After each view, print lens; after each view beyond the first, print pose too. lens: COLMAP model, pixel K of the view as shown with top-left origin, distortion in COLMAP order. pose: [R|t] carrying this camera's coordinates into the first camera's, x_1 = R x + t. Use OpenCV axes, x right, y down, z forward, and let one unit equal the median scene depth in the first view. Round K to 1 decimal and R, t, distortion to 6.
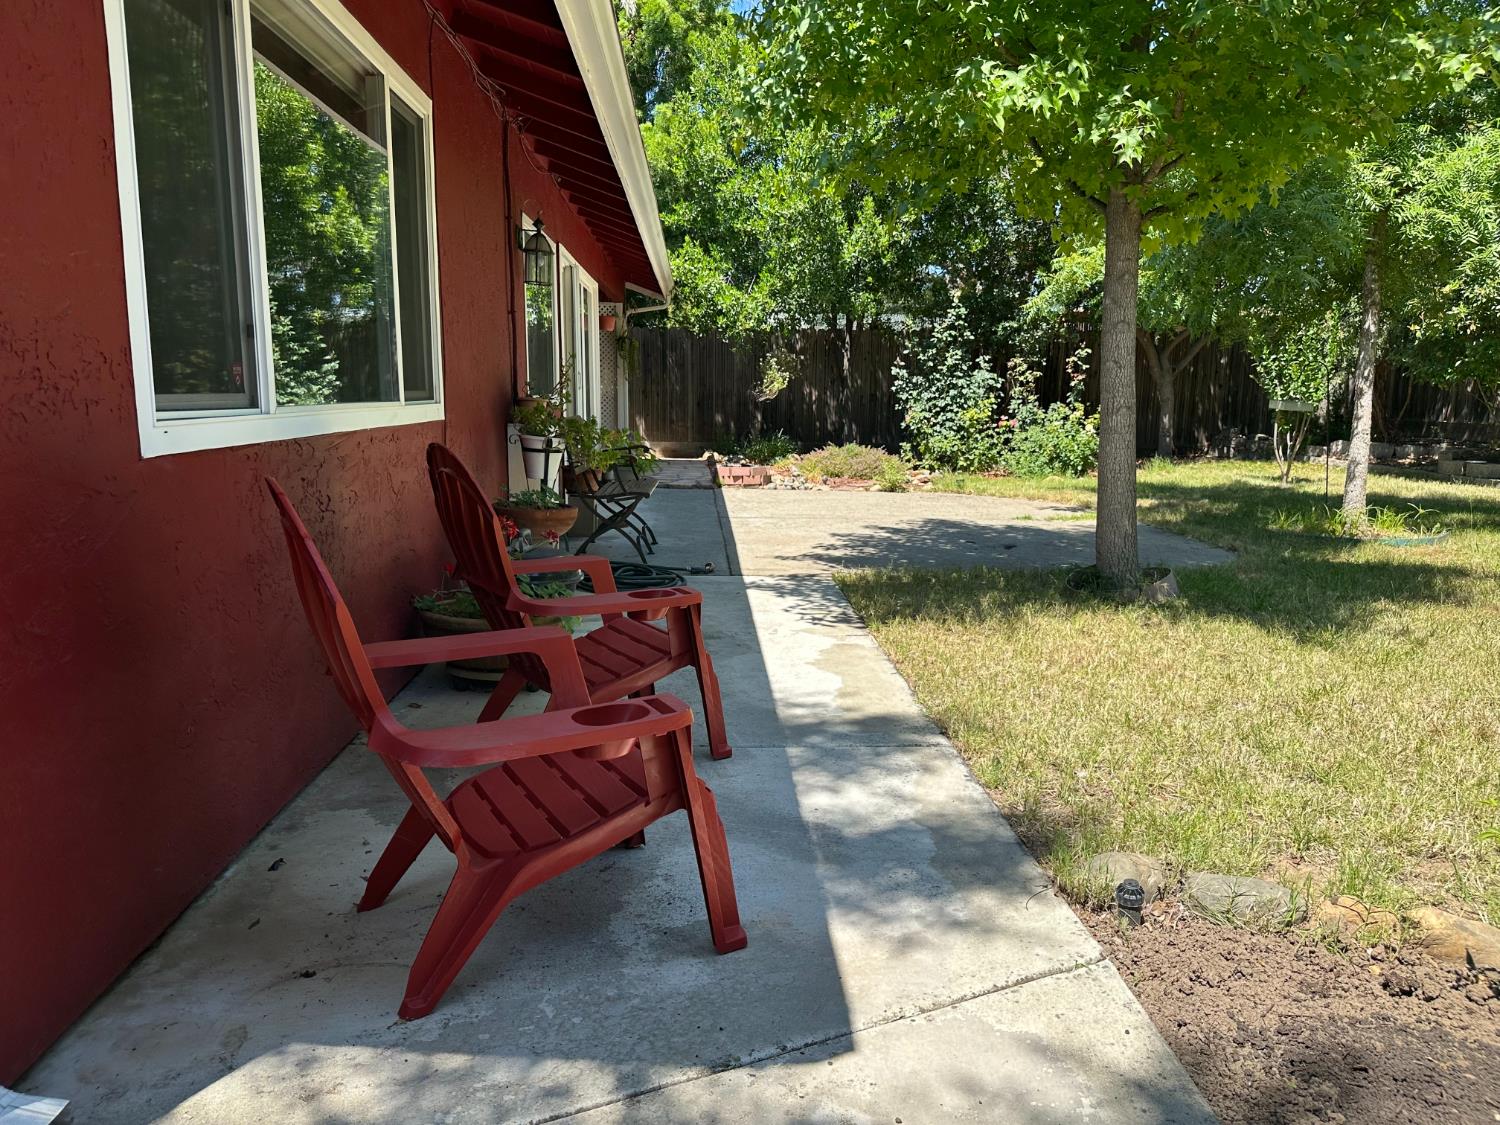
lens RADIAL K [[1080.9, 0, 750.0], [0, 1080.9, 562.5], [0, 0, 1]] dist [-0.036570, -0.002101]
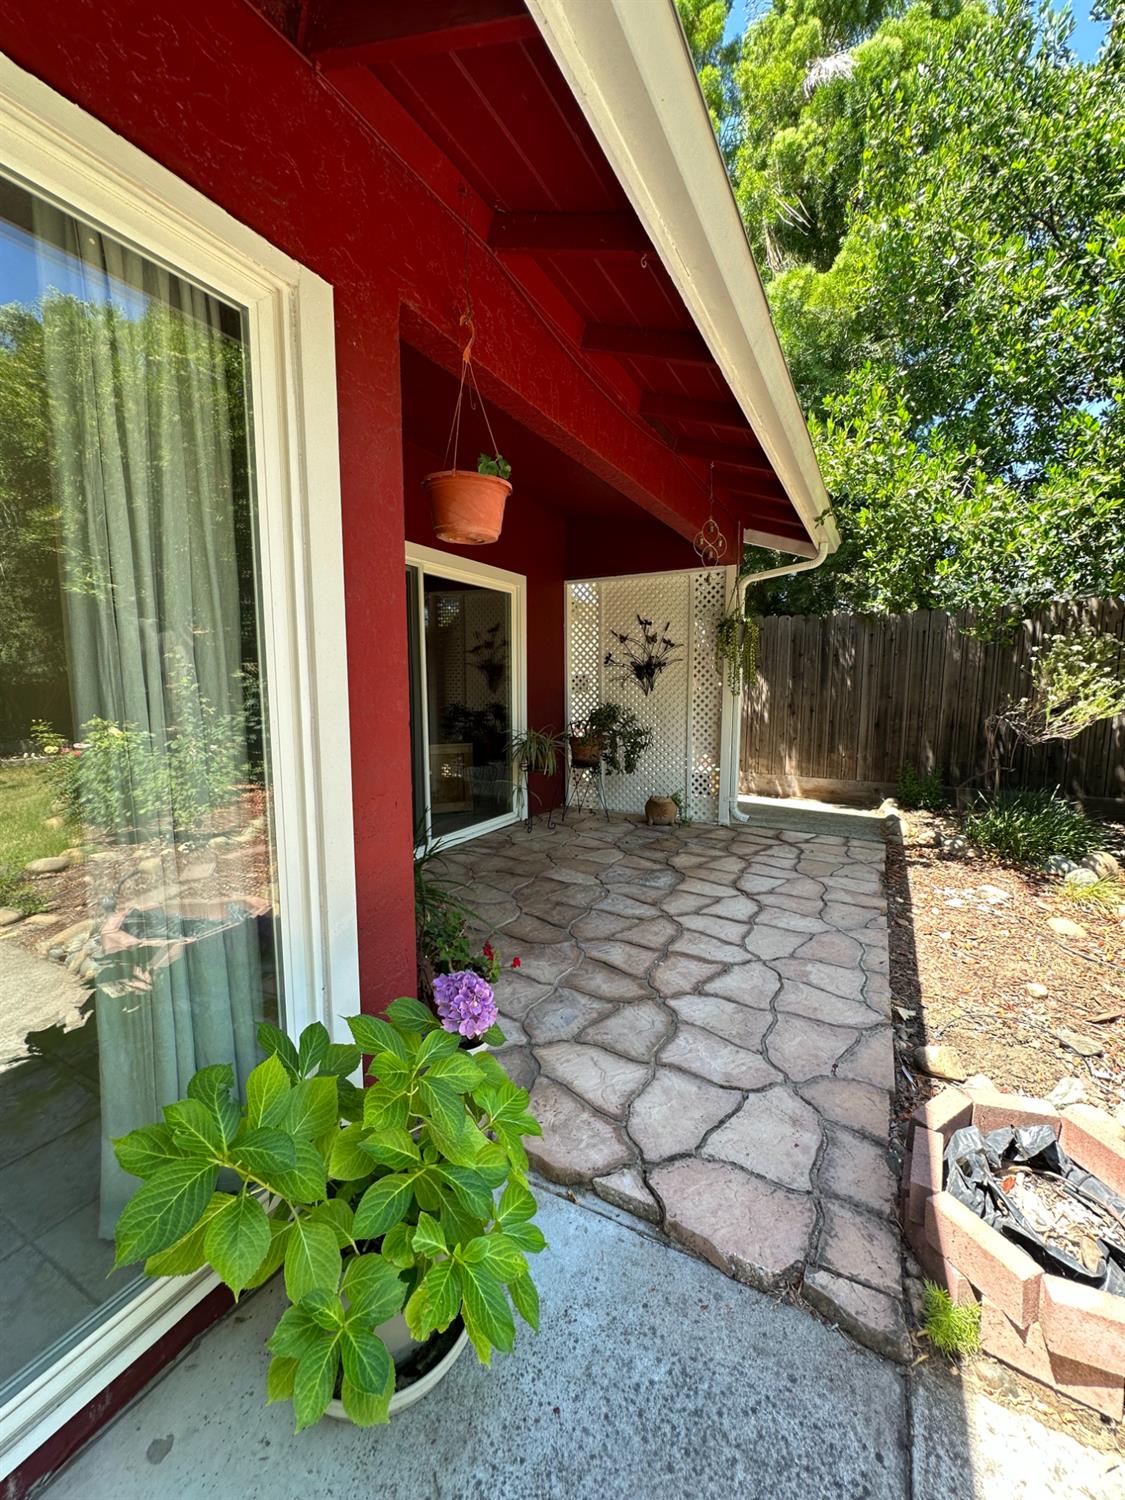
lens RADIAL K [[601.6, 0, 562.5], [0, 601.6, 750.0], [0, 0, 1]] dist [-0.002167, -0.000156]
pose [[0.860477, 0.058437, -0.506127, -0.034292], [-0.083010, 0.996207, -0.026106, -0.145793], [0.502681, 0.064477, 0.862064, 0.778841]]
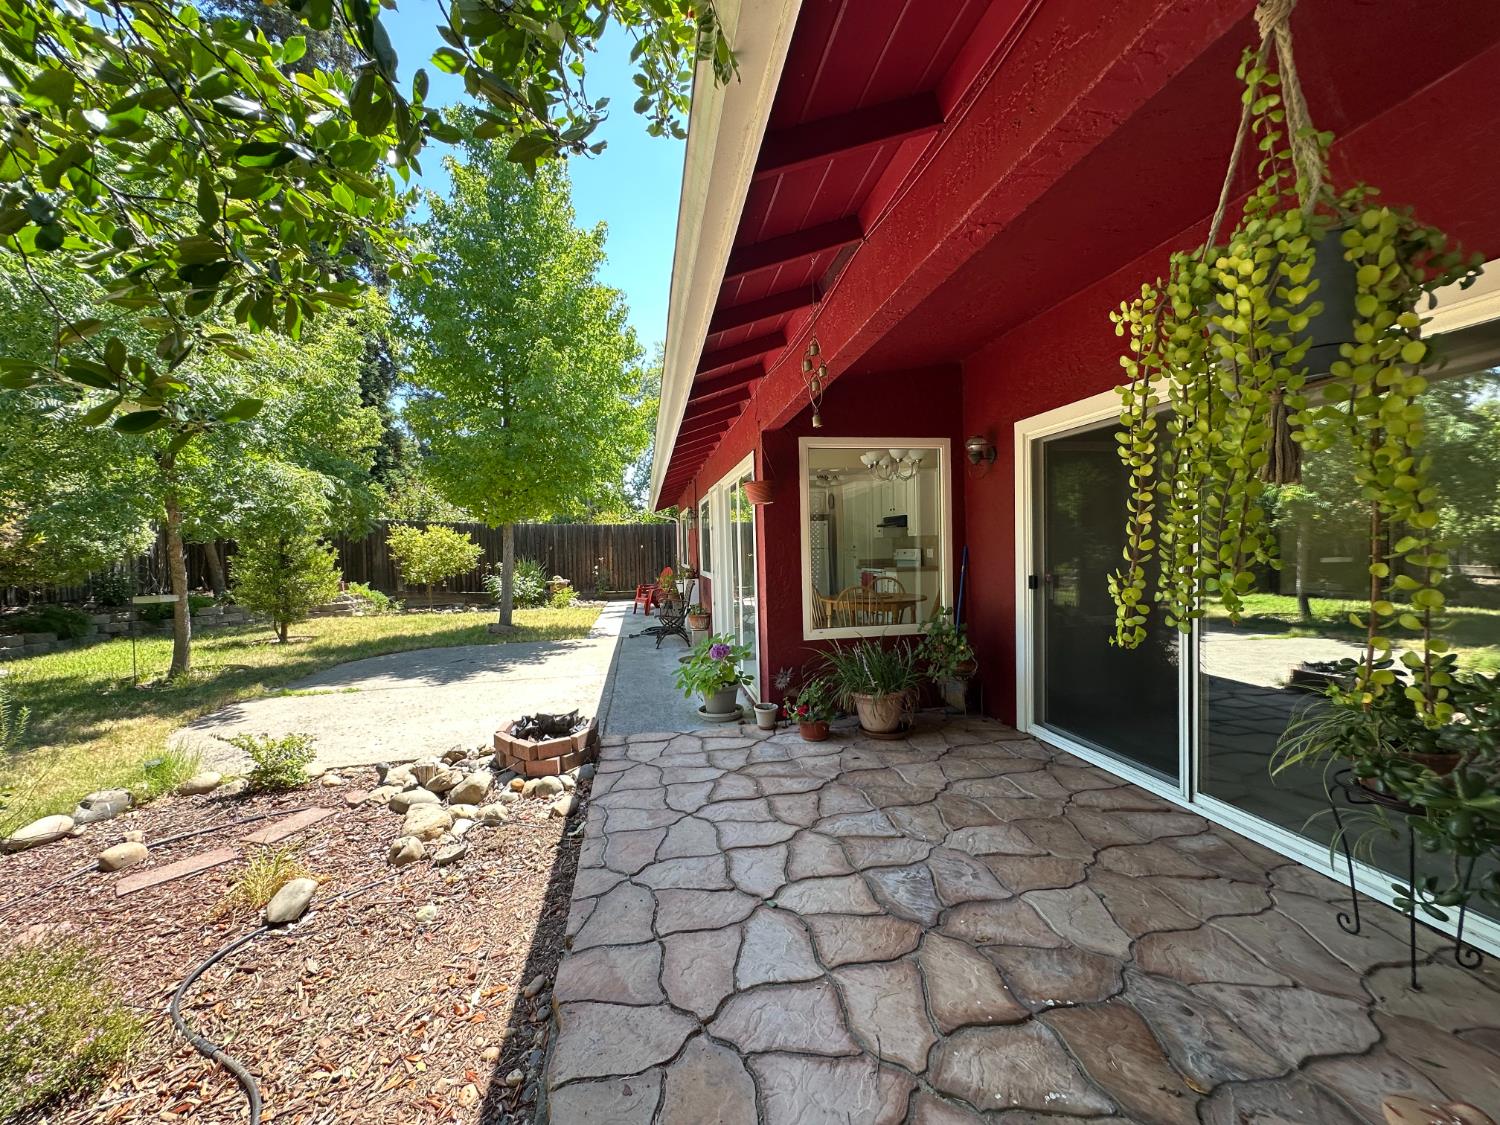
lens RADIAL K [[601.6, 0, 750.0], [0, 601.6, 562.5], [0, 0, 1]] dist [-0.002167, -0.000156]
pose [[-0.991533, 0.023830, -0.127649, -0.073491], [0.000187, 0.983279, 0.182107, -0.225851], [0.129854, 0.180541, -0.974958, 1.228210]]
